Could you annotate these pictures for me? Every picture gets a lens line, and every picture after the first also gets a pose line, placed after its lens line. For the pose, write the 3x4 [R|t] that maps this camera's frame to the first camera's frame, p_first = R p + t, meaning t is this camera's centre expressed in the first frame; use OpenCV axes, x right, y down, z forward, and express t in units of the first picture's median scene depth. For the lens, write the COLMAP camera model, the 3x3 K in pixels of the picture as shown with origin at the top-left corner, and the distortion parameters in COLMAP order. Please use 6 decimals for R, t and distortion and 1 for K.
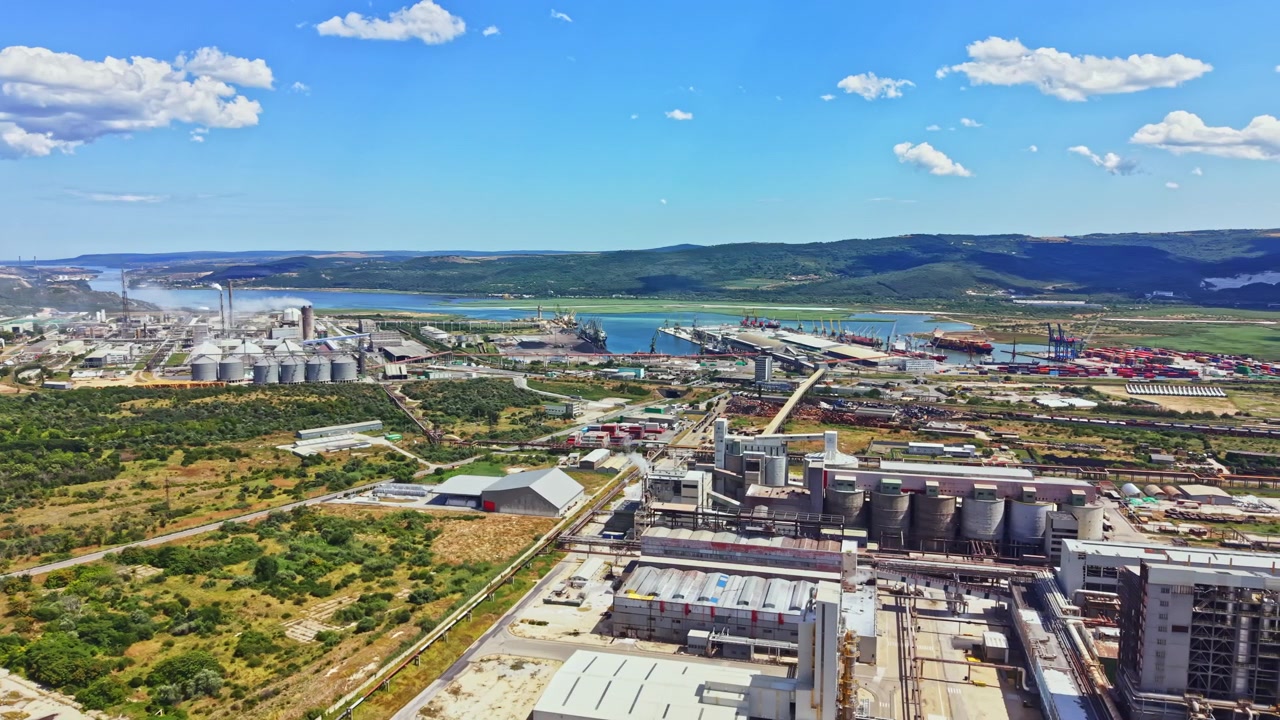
lens RADIAL K [[912.5, 0, 638.8], [0, 912.5, 363.6], [0, 0, 1]] dist [0.051543, -0.071420]
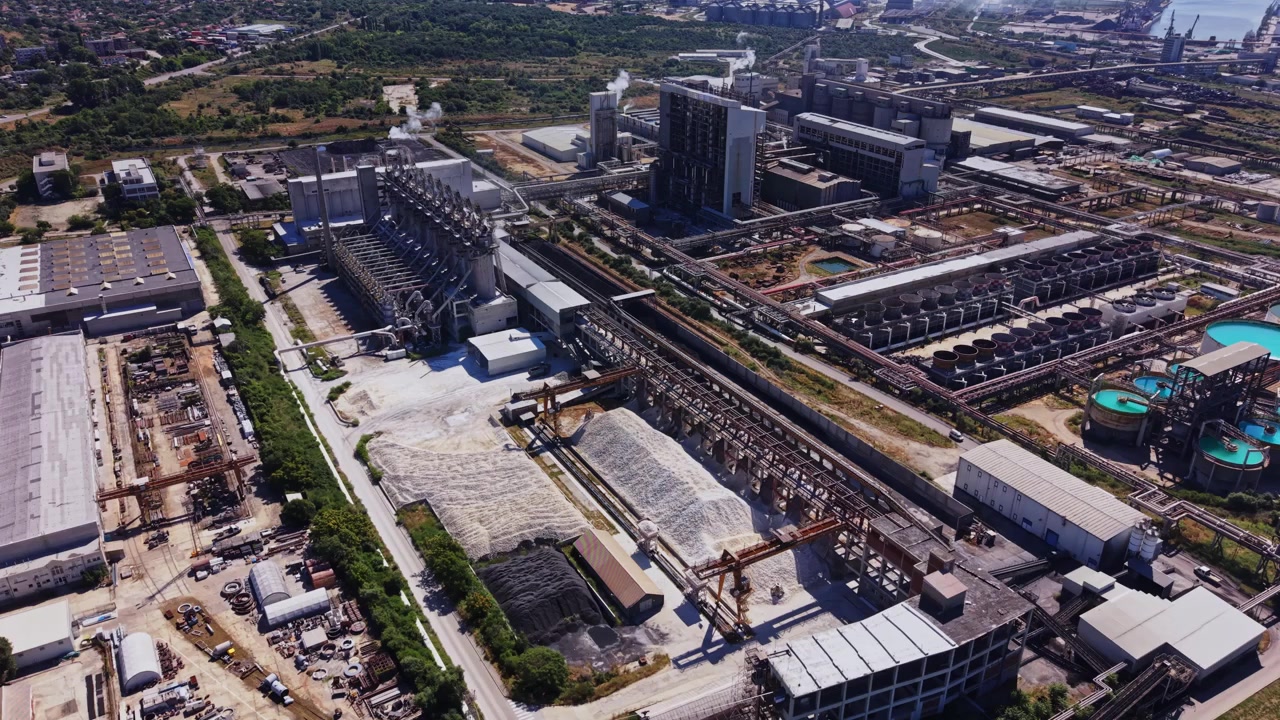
lens RADIAL K [[912.5, 0, 638.8], [0, 912.5, 363.6], [0, 0, 1]] dist [0.051543, -0.071420]
pose [[0.705924, 0.309765, -0.636959, 0.390206], [-0.088611, 0.930853, 0.354487, 0.015755], [0.702723, -0.193800, 0.684560, -0.109517]]
